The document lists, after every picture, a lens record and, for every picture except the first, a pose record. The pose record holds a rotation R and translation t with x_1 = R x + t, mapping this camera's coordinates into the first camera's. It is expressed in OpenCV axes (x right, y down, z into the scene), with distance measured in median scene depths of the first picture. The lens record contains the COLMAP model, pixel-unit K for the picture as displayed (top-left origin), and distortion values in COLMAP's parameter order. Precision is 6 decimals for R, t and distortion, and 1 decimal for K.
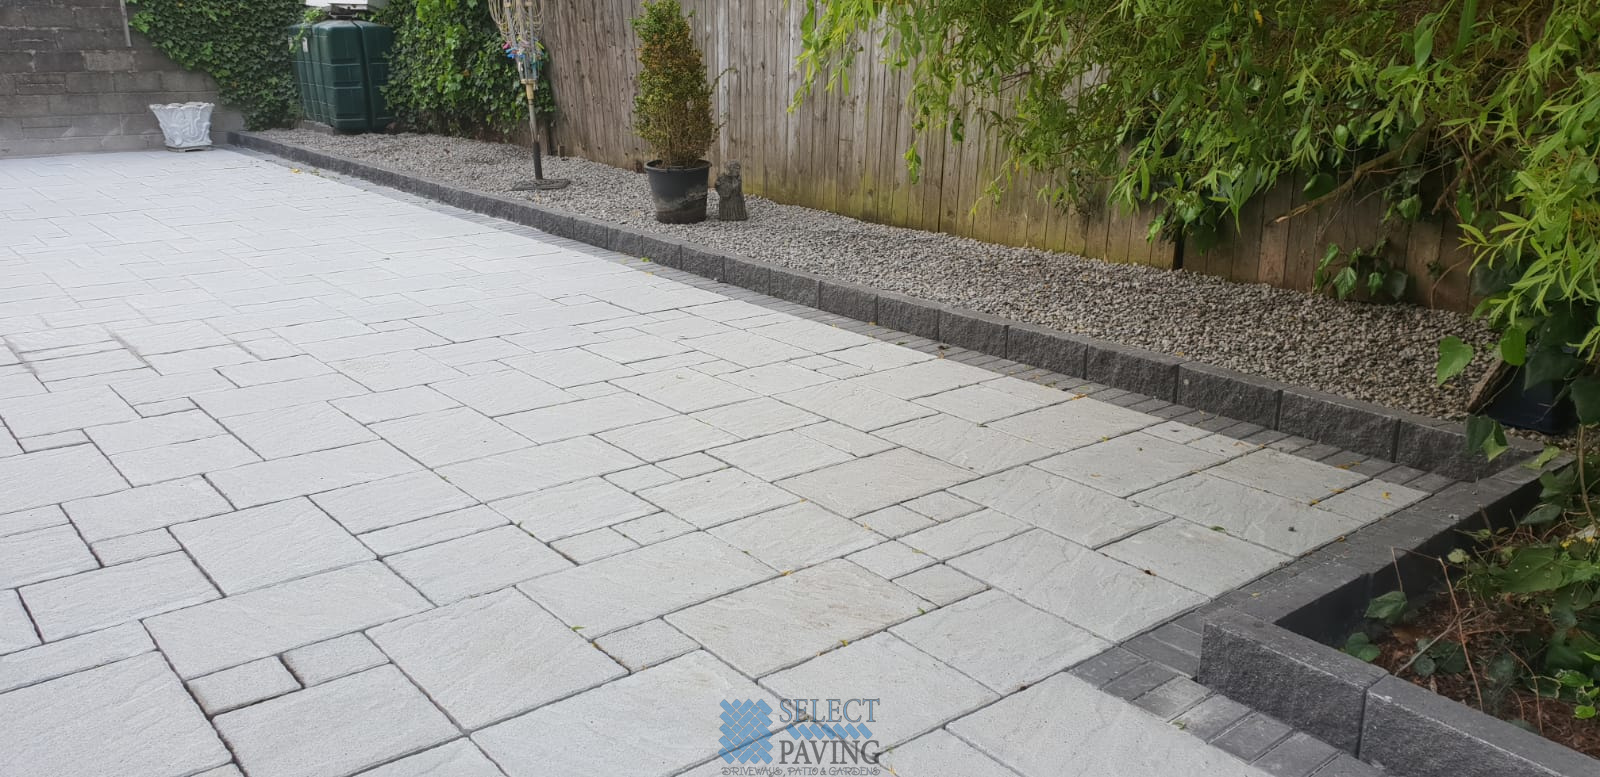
lens RADIAL K [[1239.9, 0, 793.9], [0, 1239.9, 448.5], [0, 0, 1]] dist [0.048852, -0.062863]
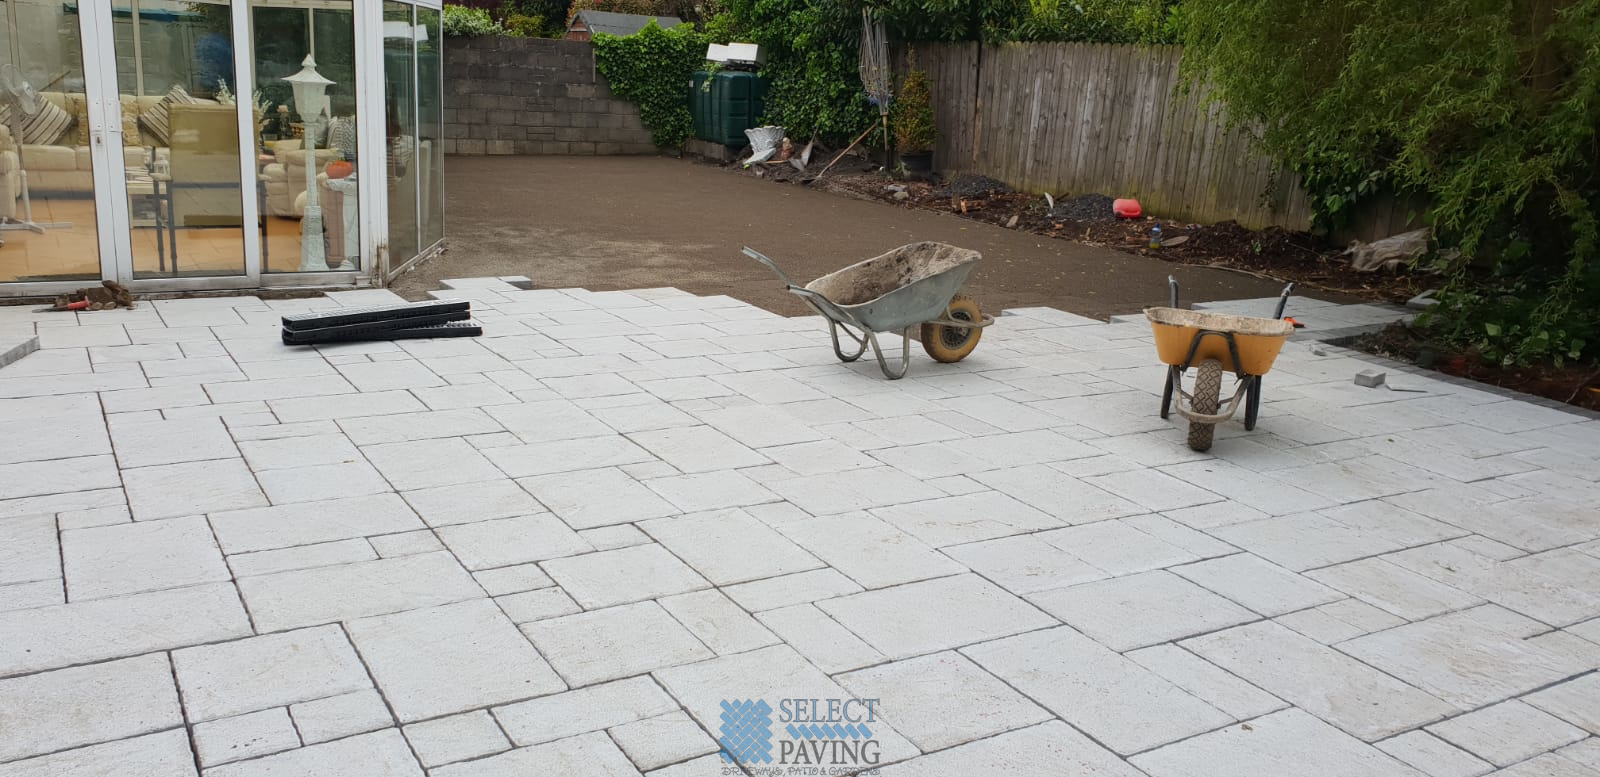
lens RADIAL K [[1239.9, 0, 786.7], [0, 1239.9, 398.2], [0, 0, 1]] dist [0.048852, -0.062863]
pose [[0.990022, 0.078956, -0.116712, -0.238202], [-0.087663, 0.993585, -0.071446, 0.287785], [0.110322, 0.080965, 0.990593, -0.856114]]
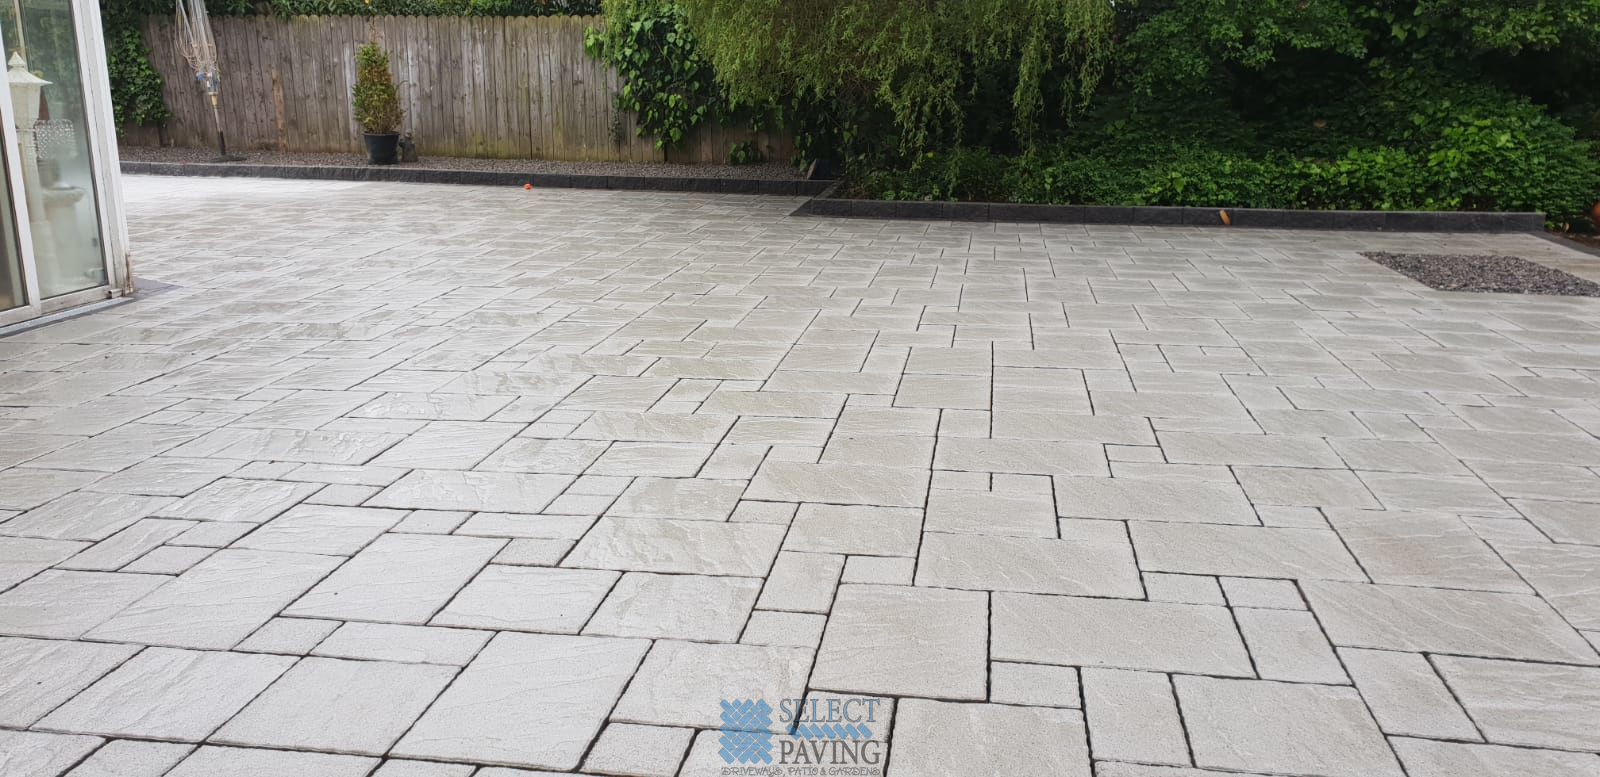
lens RADIAL K [[1239.9, 0, 798.2], [0, 1239.9, 381.0], [0, 0, 1]] dist [0.048852, -0.062863]
pose [[0.742627, -0.166311, 0.648726, -1.188197], [0.215903, 0.976410, 0.003163, 0.336496], [-0.633949, 0.137713, 0.761015, -0.965447]]
